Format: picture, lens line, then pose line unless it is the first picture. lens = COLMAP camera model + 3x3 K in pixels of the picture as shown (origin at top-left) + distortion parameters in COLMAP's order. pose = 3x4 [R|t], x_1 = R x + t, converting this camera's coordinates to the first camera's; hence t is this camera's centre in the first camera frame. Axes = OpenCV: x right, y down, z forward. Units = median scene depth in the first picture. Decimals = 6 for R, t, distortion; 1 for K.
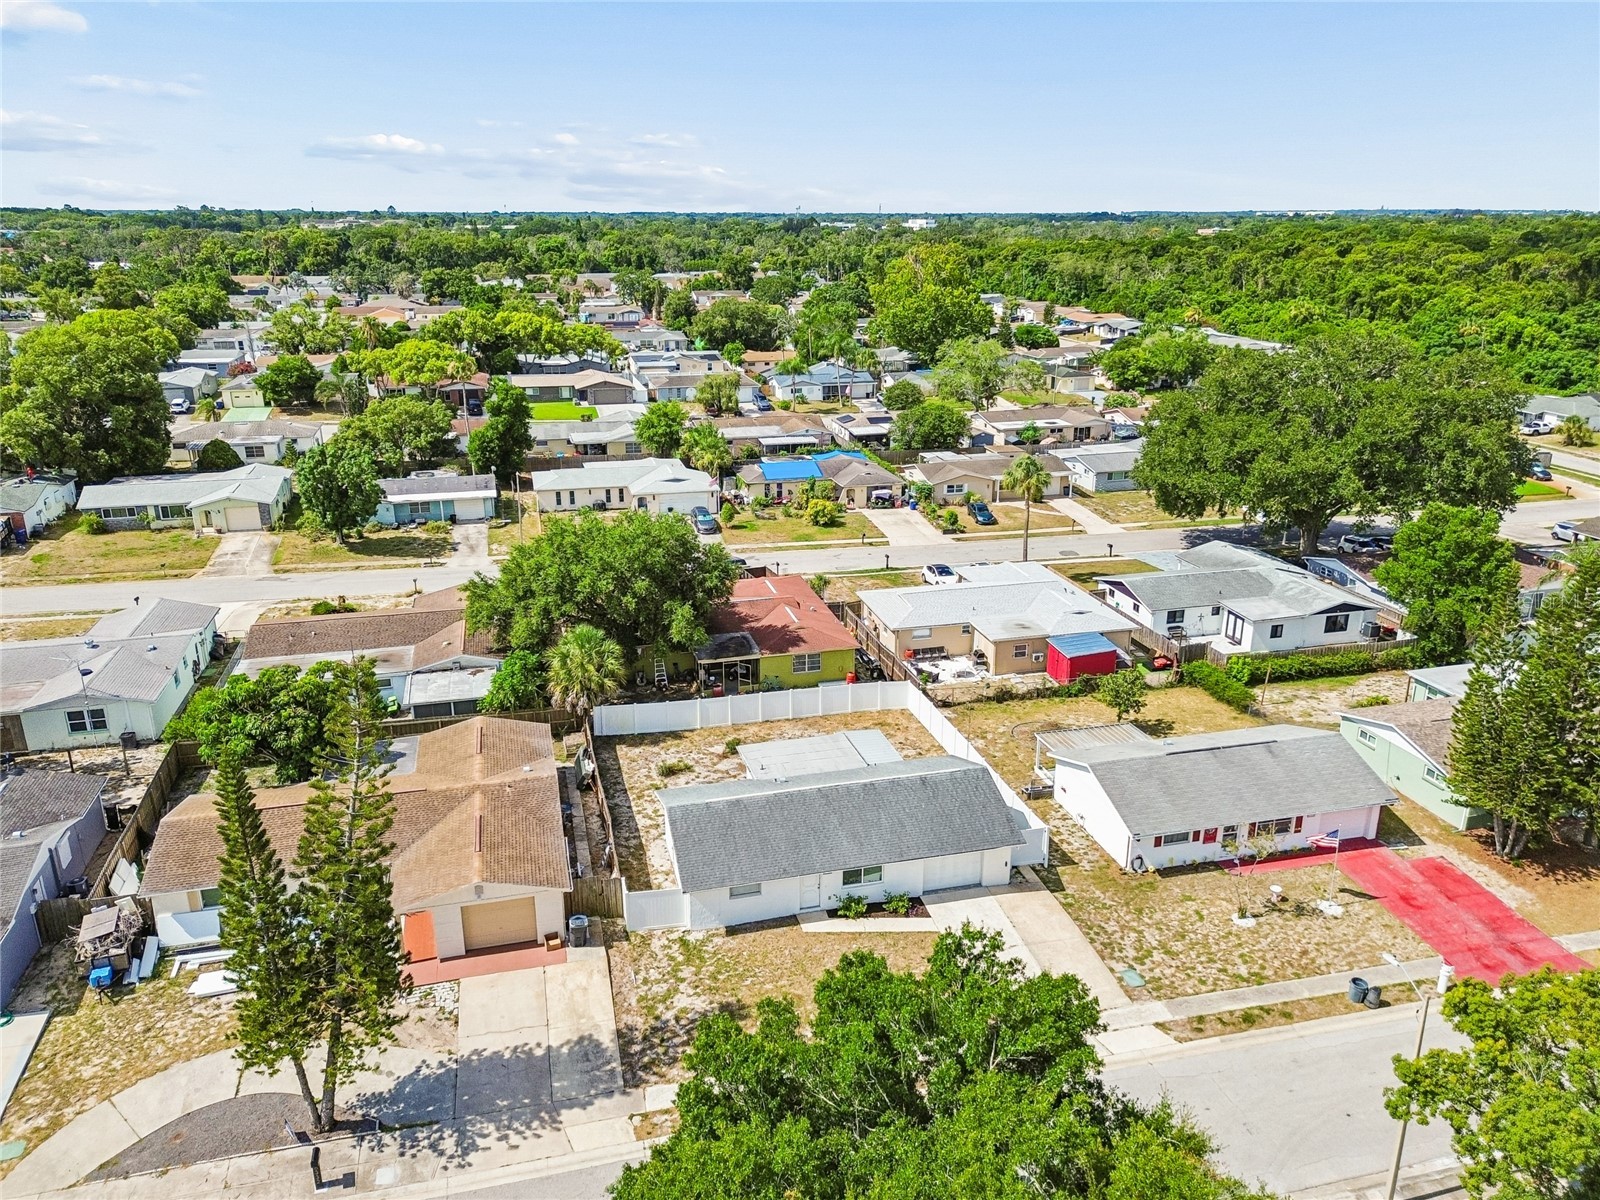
lens RADIAL K [[1141.4, 0, 800.8], [0, 1141.4, 598.6], [0, 0, 1]] dist [0.070938, -0.074266]
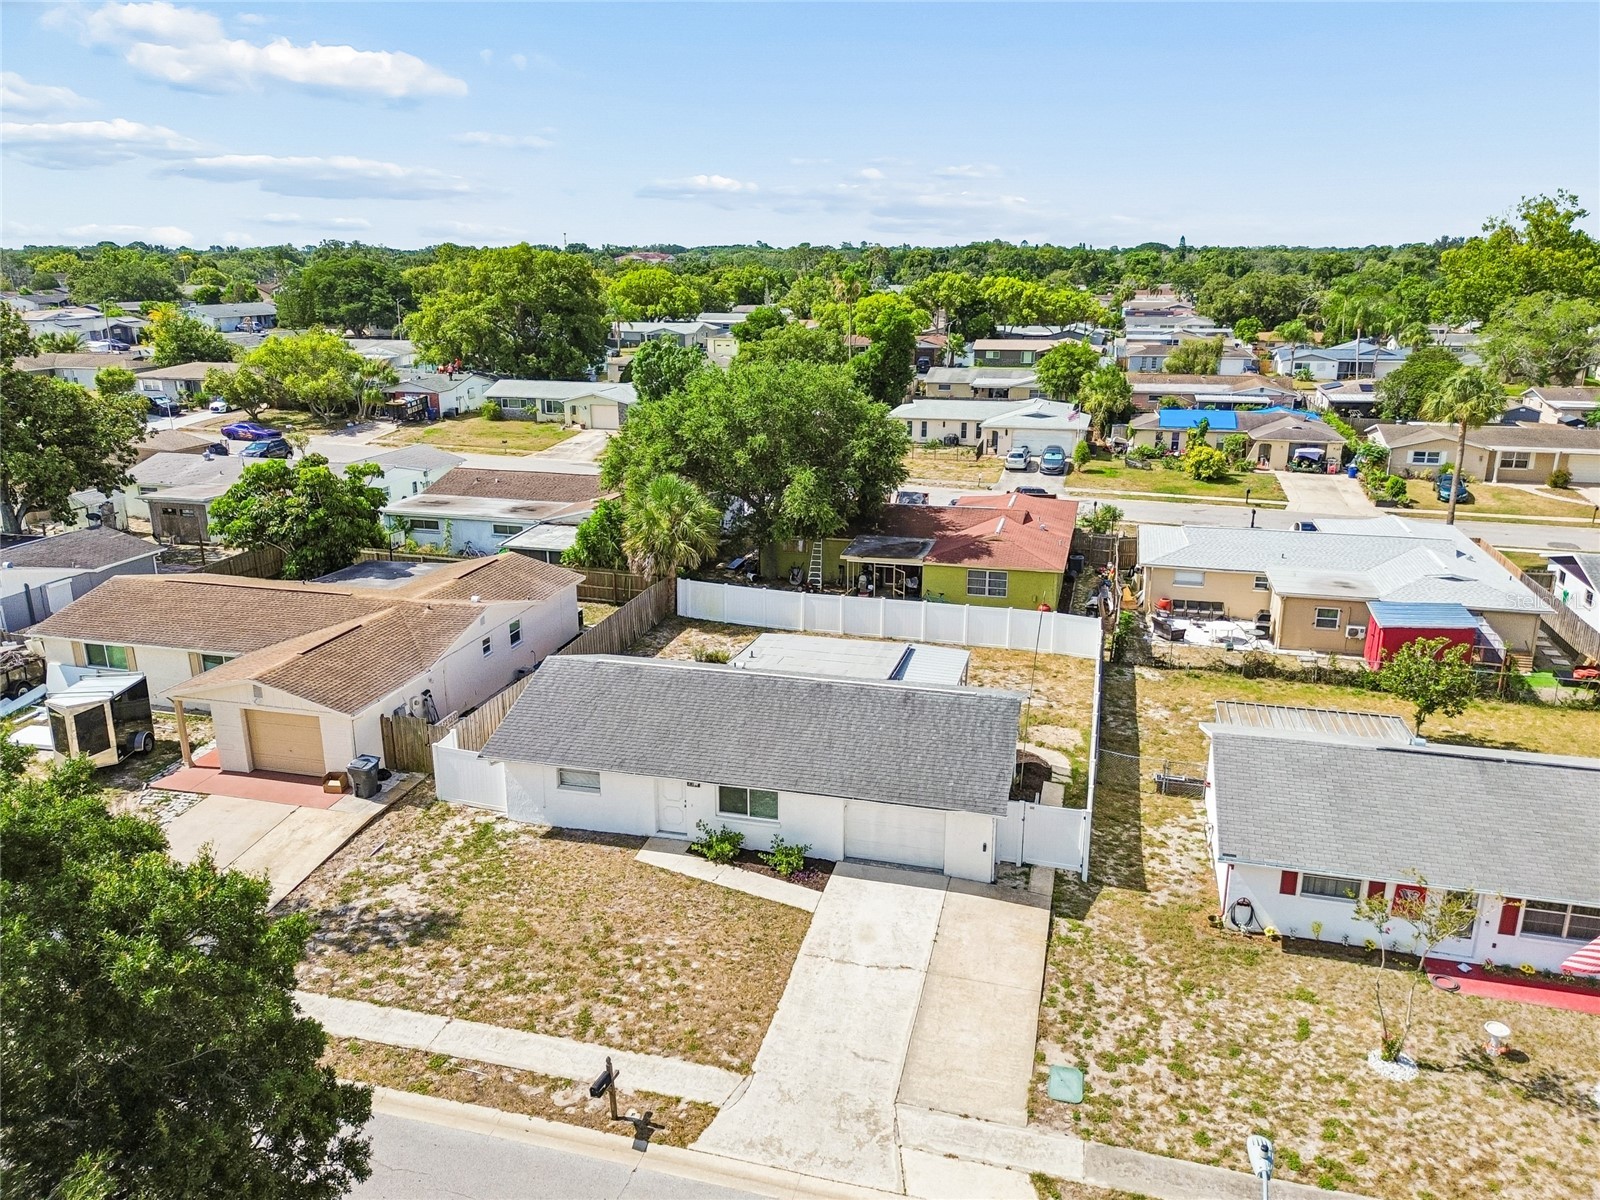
lens RADIAL K [[1137.2, 0, 808.0], [0, 1137.2, 592.4], [0, 0, 1]] dist [0.066573, -0.069586]
pose [[0.871463, 0.136168, -0.471180, 0.287400], [-0.152198, 0.988341, 0.004128, 0.088075], [0.466249, 0.068115, 0.882027, 0.334453]]
